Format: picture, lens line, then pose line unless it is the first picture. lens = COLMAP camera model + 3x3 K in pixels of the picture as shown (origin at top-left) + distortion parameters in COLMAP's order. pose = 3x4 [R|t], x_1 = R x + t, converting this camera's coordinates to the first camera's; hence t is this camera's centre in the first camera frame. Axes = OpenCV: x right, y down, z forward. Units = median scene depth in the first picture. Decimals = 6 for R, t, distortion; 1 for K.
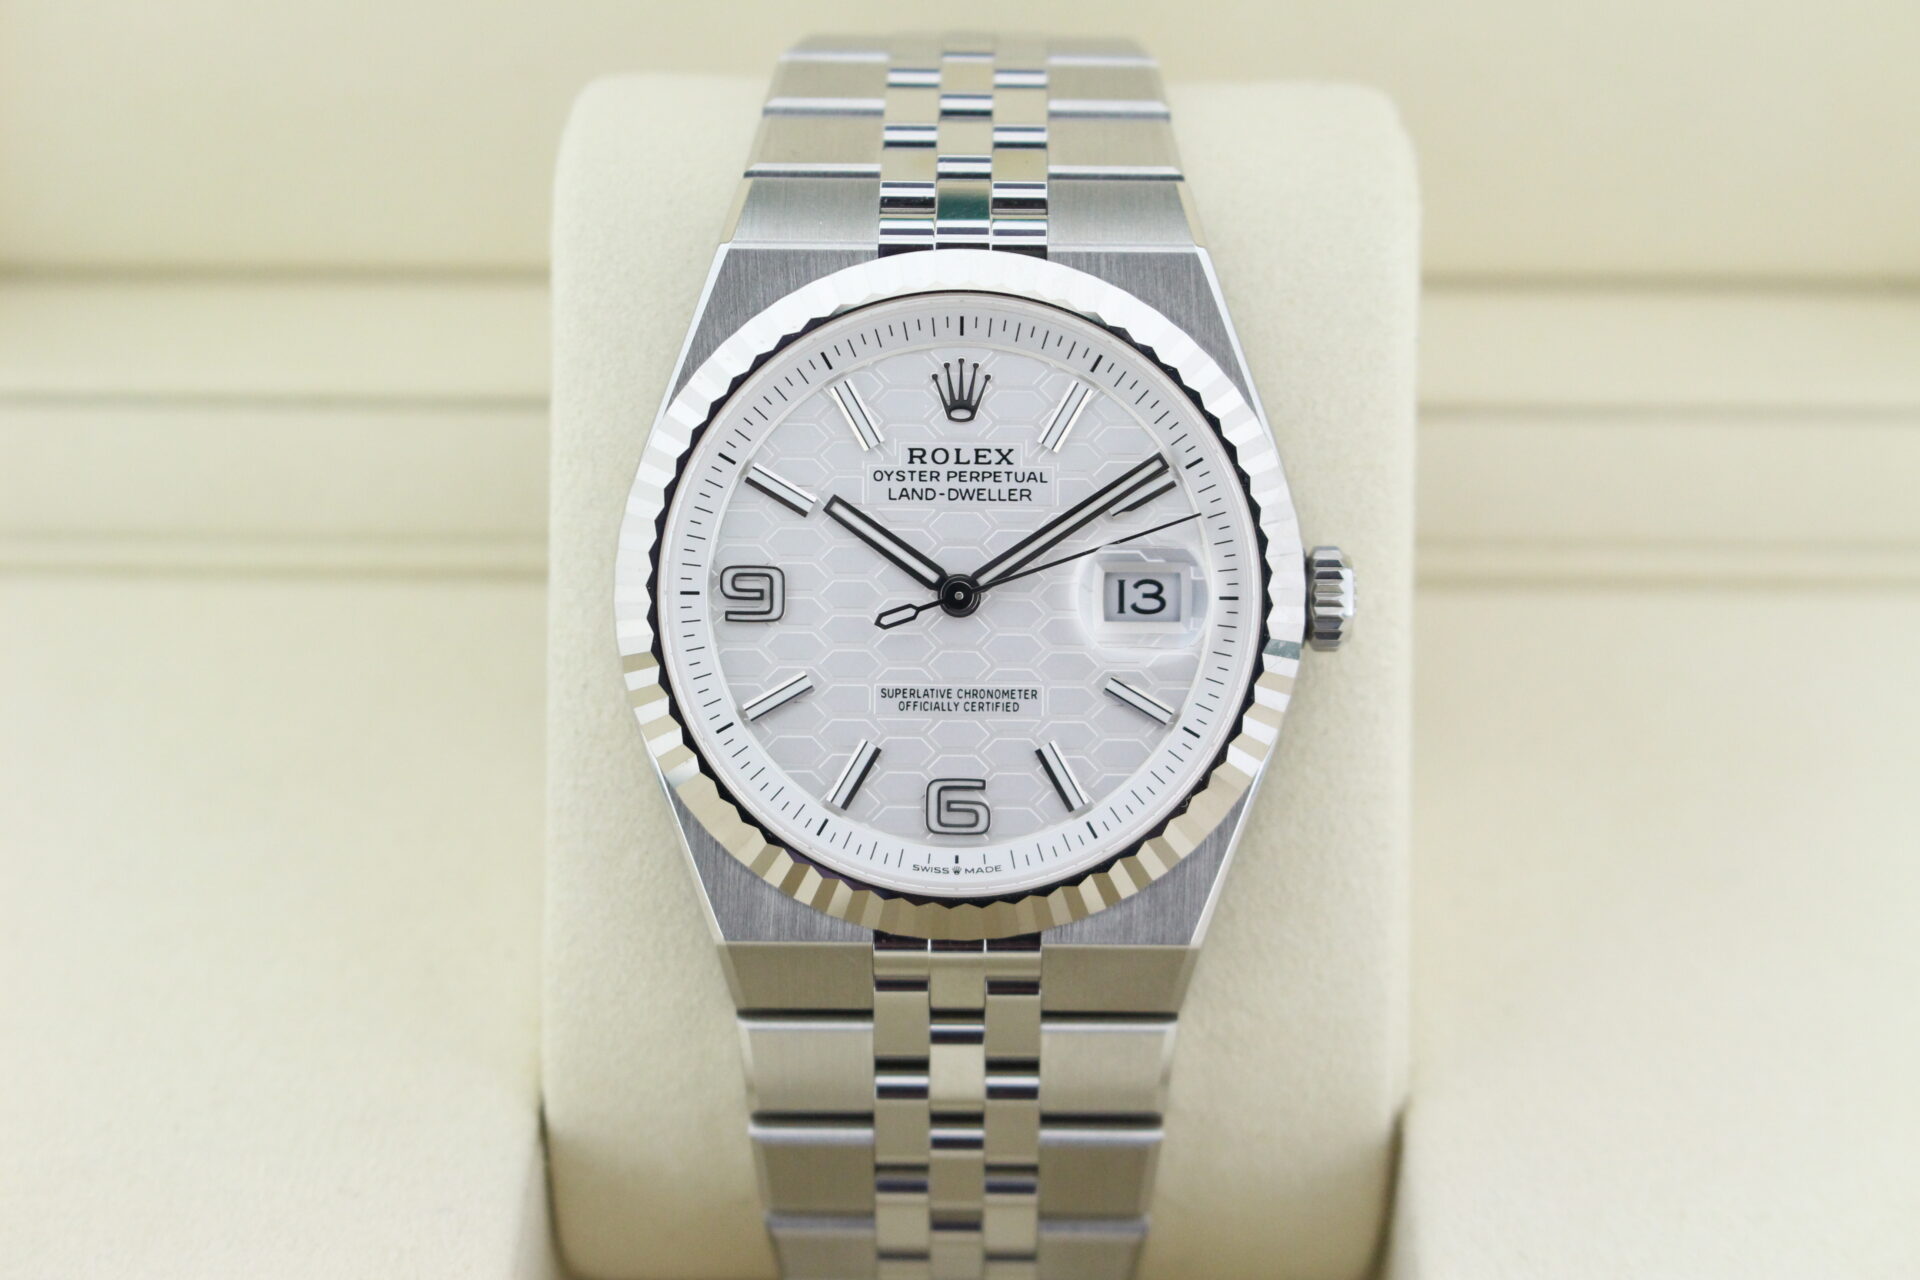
lens RADIAL K [[4462.5, 0, 960.0], [0, 4462.5, 640.0], [0, 0, 1]] dist [0.032424, -0.066375]
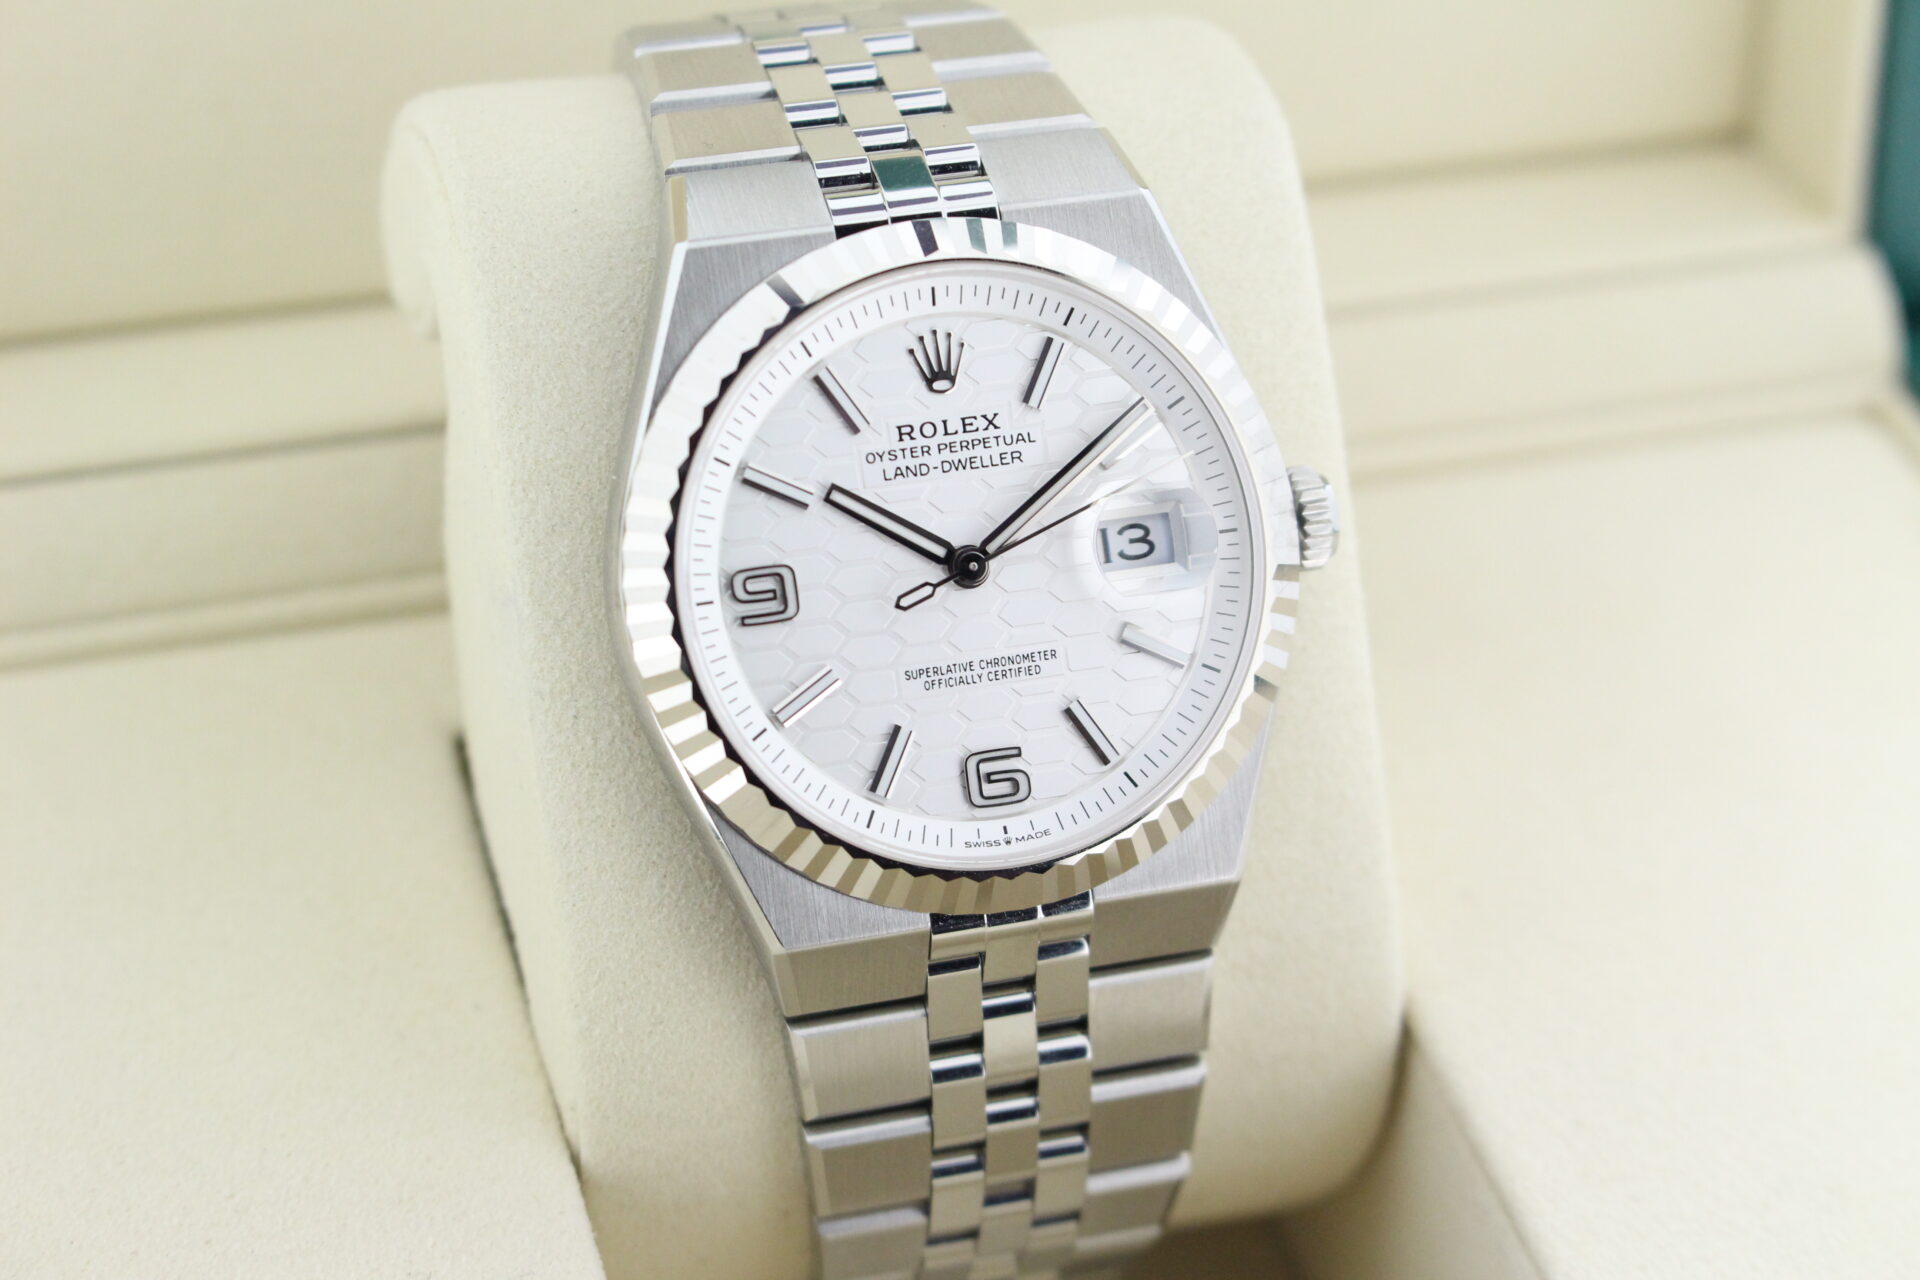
lens RADIAL K [[4462.5, 0, 960.0], [0, 4462.5, 640.0], [0, 0, 1]] dist [0.032424, -0.066375]
pose [[0.956110, -0.146878, 0.253535, -0.255300], [0.144792, 0.989094, 0.026975, -0.020814], [-0.254732, 0.010919, 0.966950, 0.042344]]
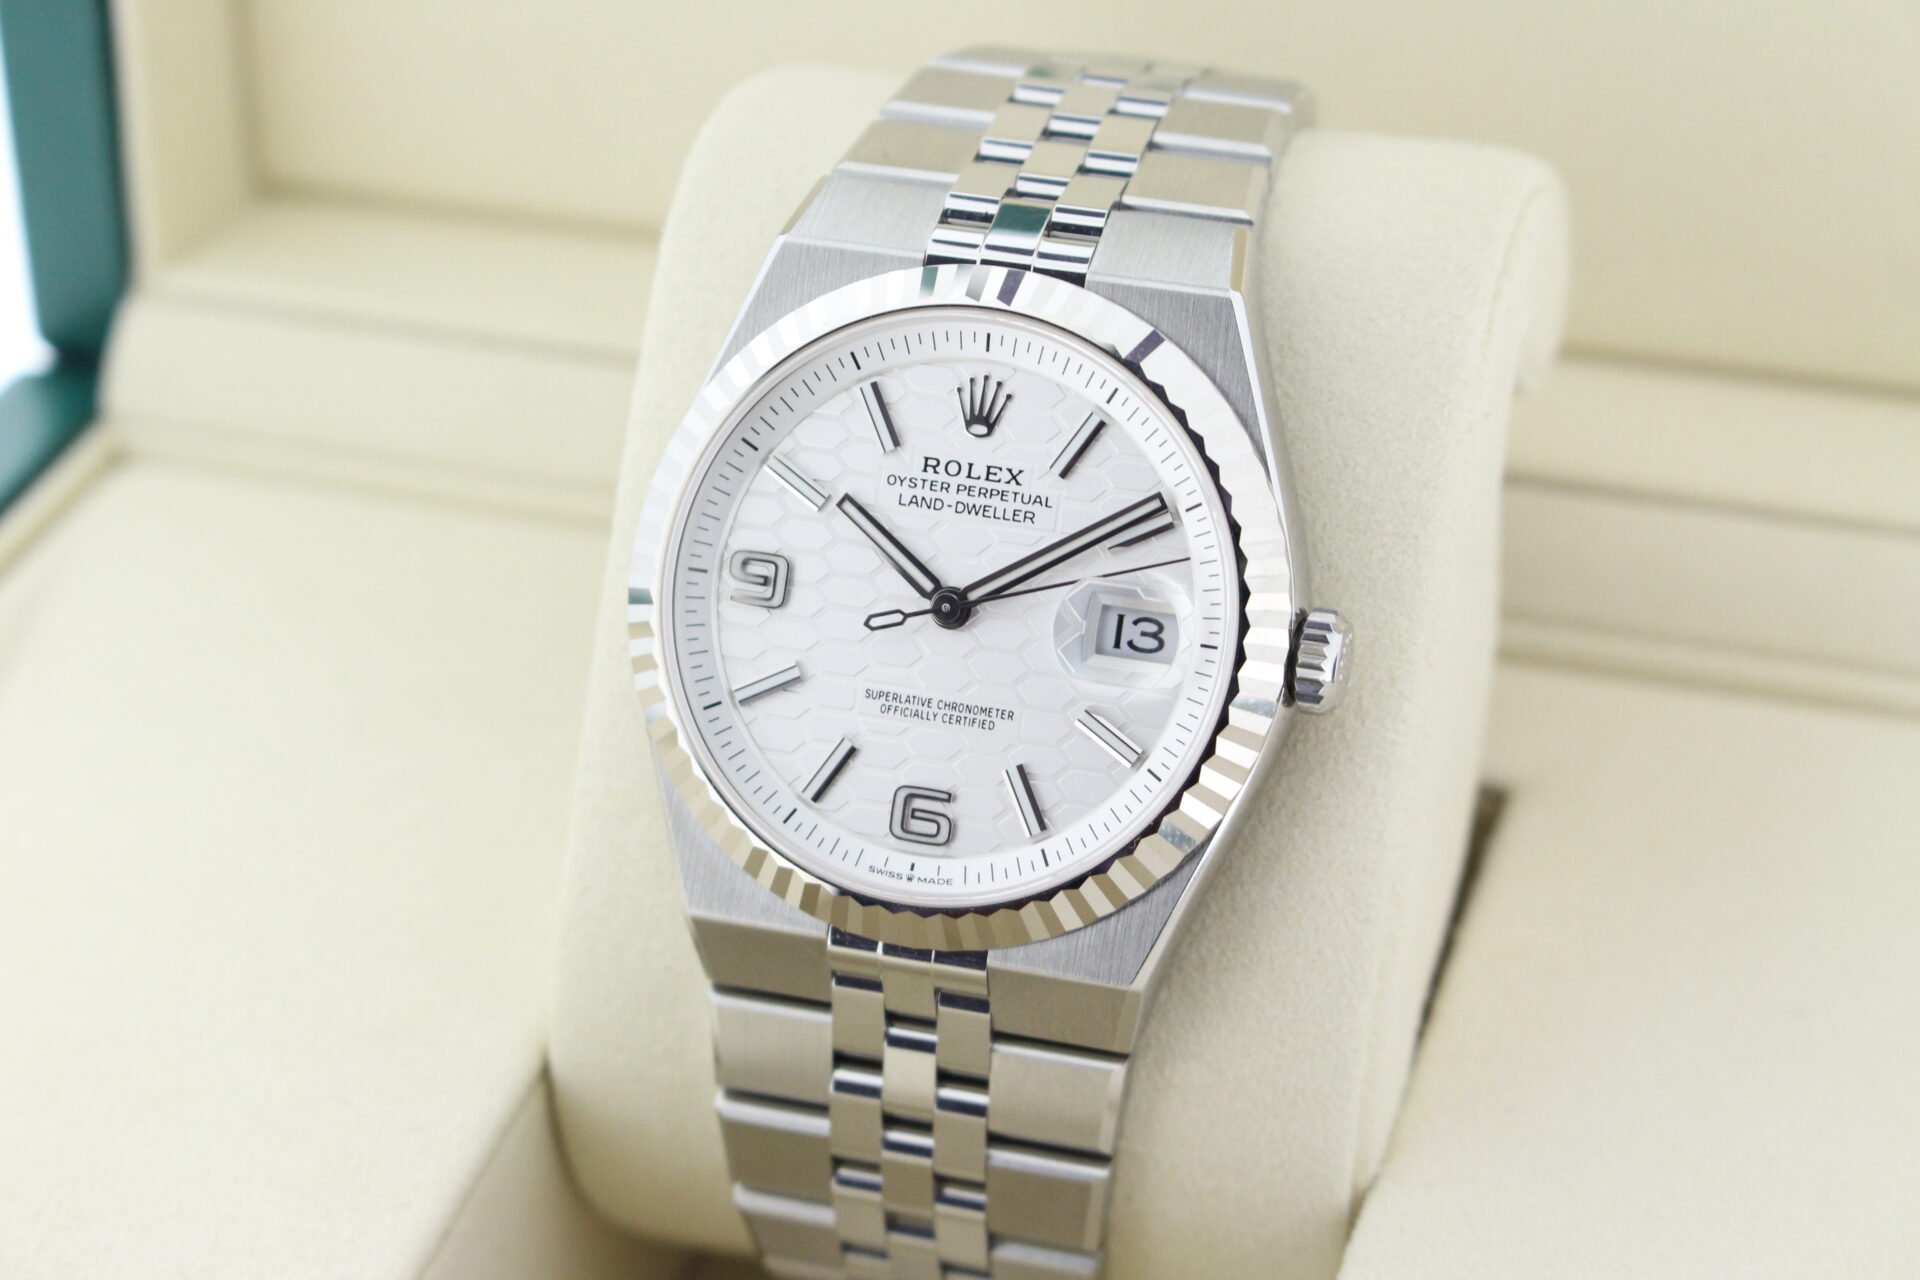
lens RADIAL K [[4462.5, 0, 960.0], [0, 4462.5, 640.0], [0, 0, 1]] dist [0.032424, -0.066375]
pose [[0.959875, 0.135314, -0.245623, 0.249689], [-0.135749, 0.990626, 0.015241, -0.018368], [0.245383, 0.018713, 0.969246, 0.024916]]
